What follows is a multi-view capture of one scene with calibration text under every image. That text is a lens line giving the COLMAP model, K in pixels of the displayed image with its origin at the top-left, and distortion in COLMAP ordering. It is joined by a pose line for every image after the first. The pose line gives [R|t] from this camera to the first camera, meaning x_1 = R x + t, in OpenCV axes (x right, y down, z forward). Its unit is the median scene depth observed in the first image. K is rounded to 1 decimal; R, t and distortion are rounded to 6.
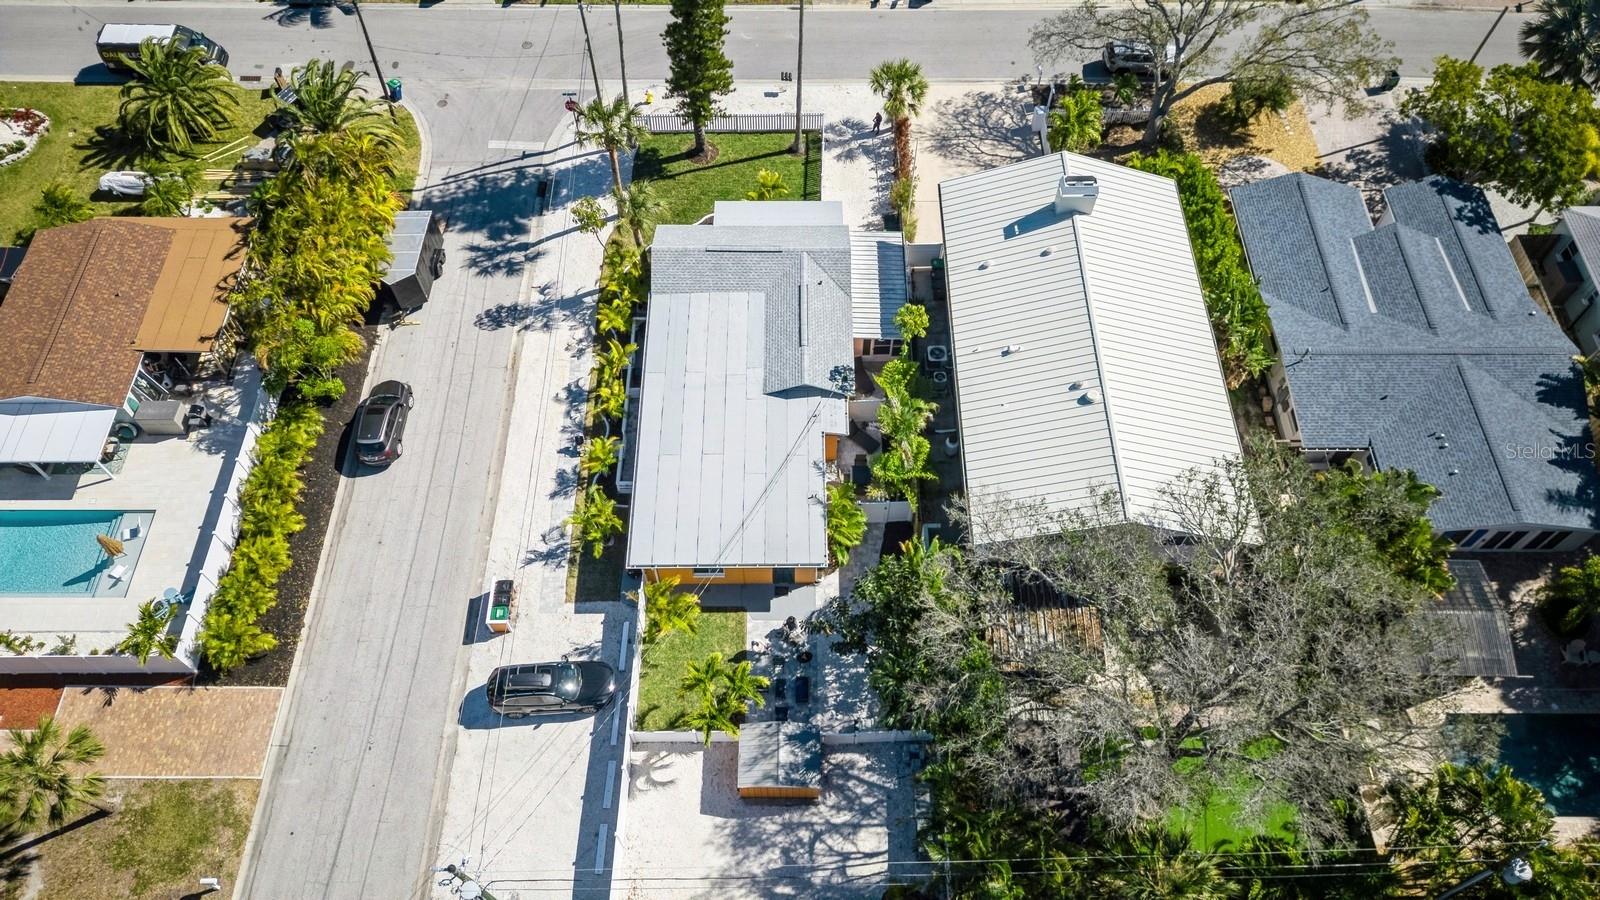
lens RADIAL K [[1120.0, 0, 803.9], [0, 1120.0, 457.4], [0, 0, 1]] dist [0.069835, -0.064135]
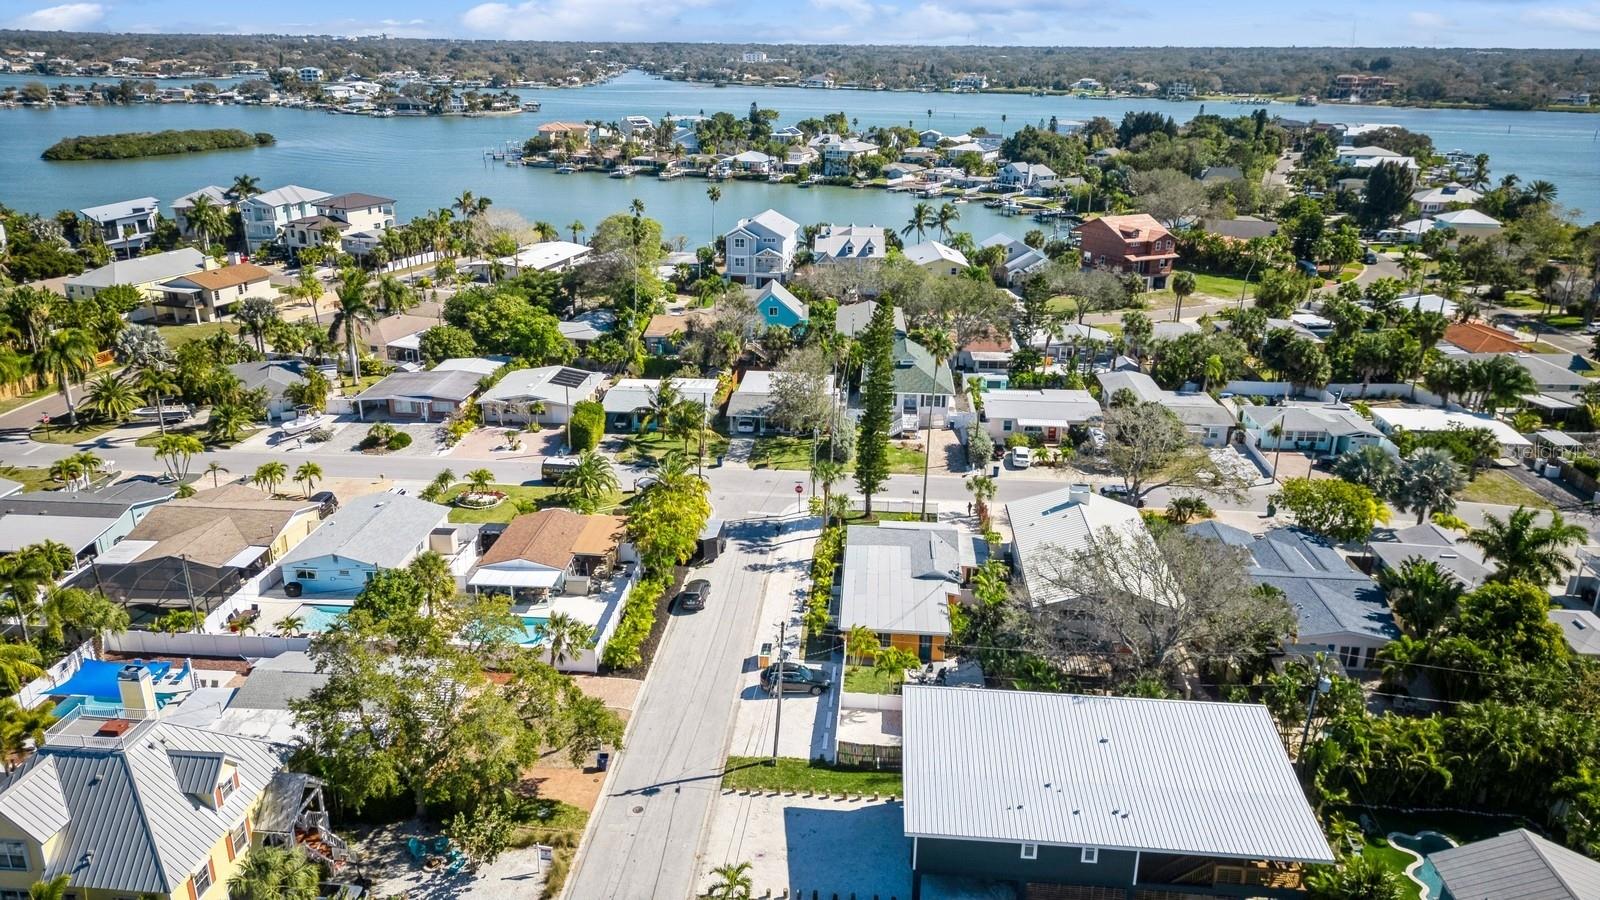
lens RADIAL K [[1120.0, 0, 803.9], [0, 1120.0, 457.4], [0, 0, 1]] dist [0.069835, -0.064135]
pose [[0.997089, 0.030682, -0.069800, -0.083539], [-0.067034, 0.788973, -0.610760, 0.846153], [0.036331, 0.613661, 0.788734, -0.506434]]
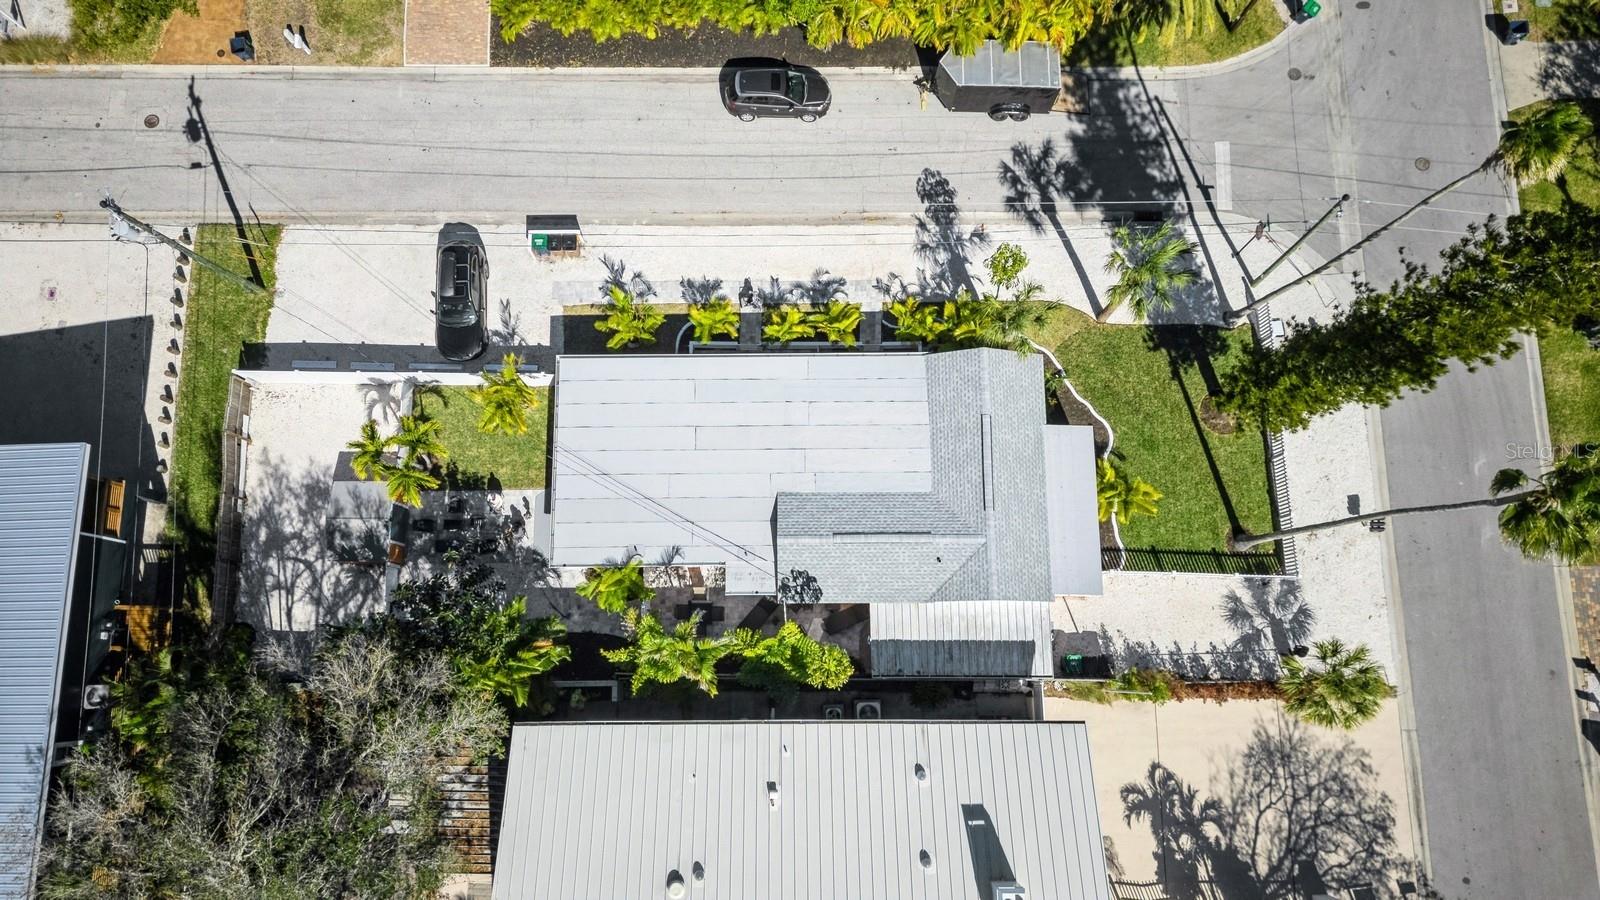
lens RADIAL K [[1120.0, 0, 803.9], [0, 1120.0, 457.4], [0, 0, 1]] dist [0.069835, -0.064135]
pose [[-0.001319, 0.981328, -0.192337, 0.094067], [-0.846115, 0.101420, 0.523262, -0.490060], [0.532999, 0.163429, 0.830183, 0.287604]]
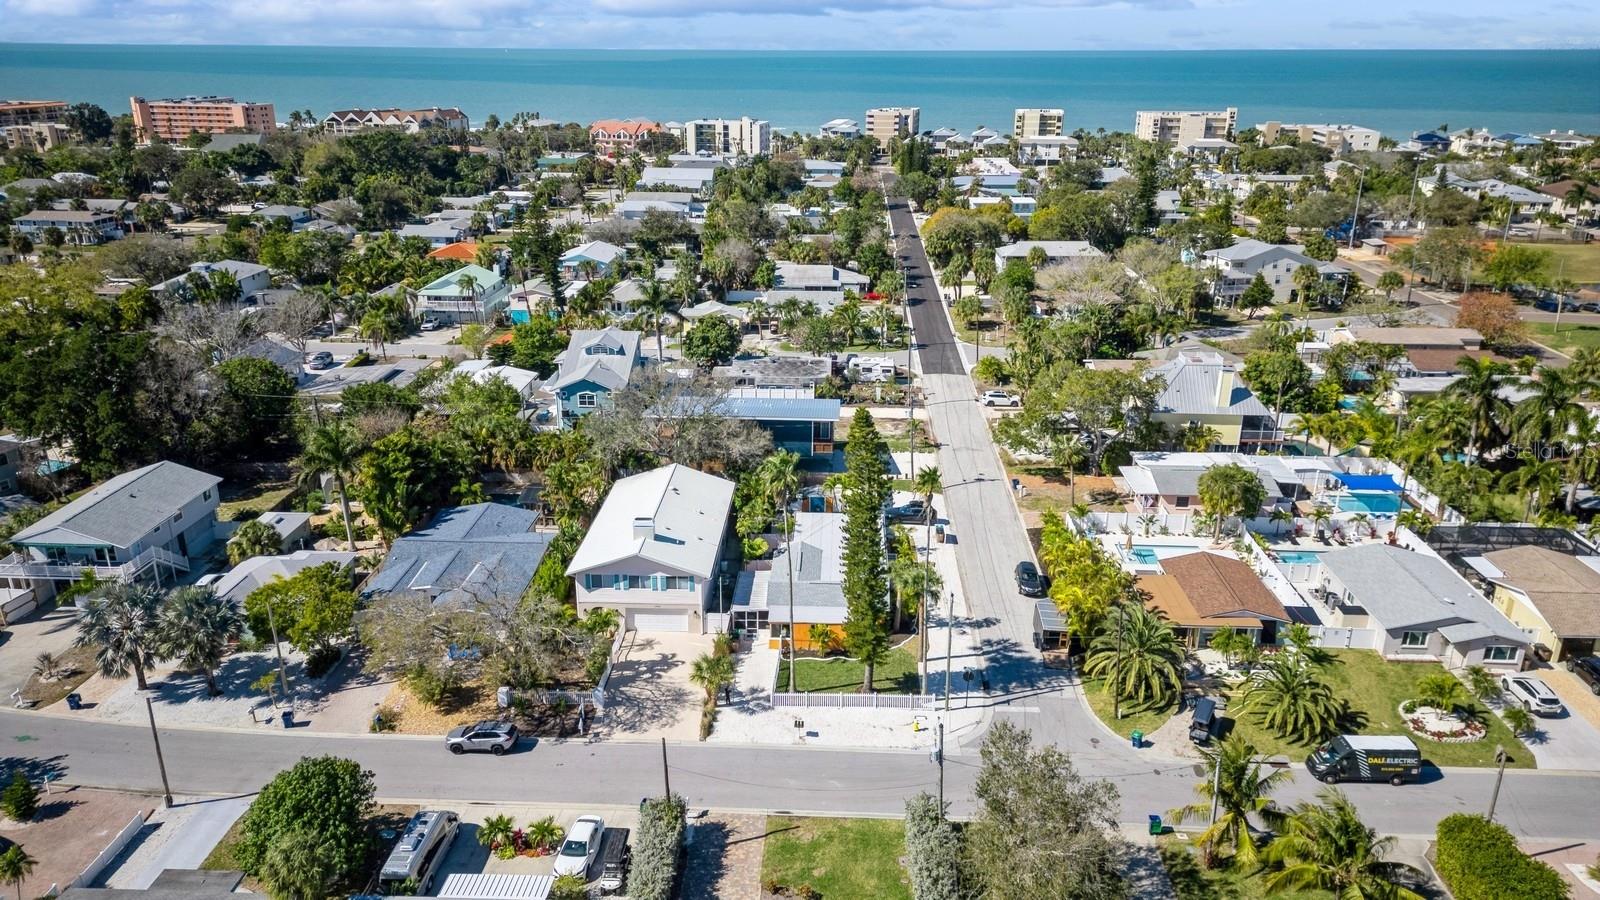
lens RADIAL K [[1120.0, 0, 803.9], [0, 1120.0, 457.4], [0, 0, 1]] dist [0.069835, -0.064135]
pose [[-0.999028, -0.020904, 0.038797, -0.071791], [0.033674, 0.205843, 0.978005, -1.844808], [-0.028430, 0.978362, -0.204939, 1.166711]]
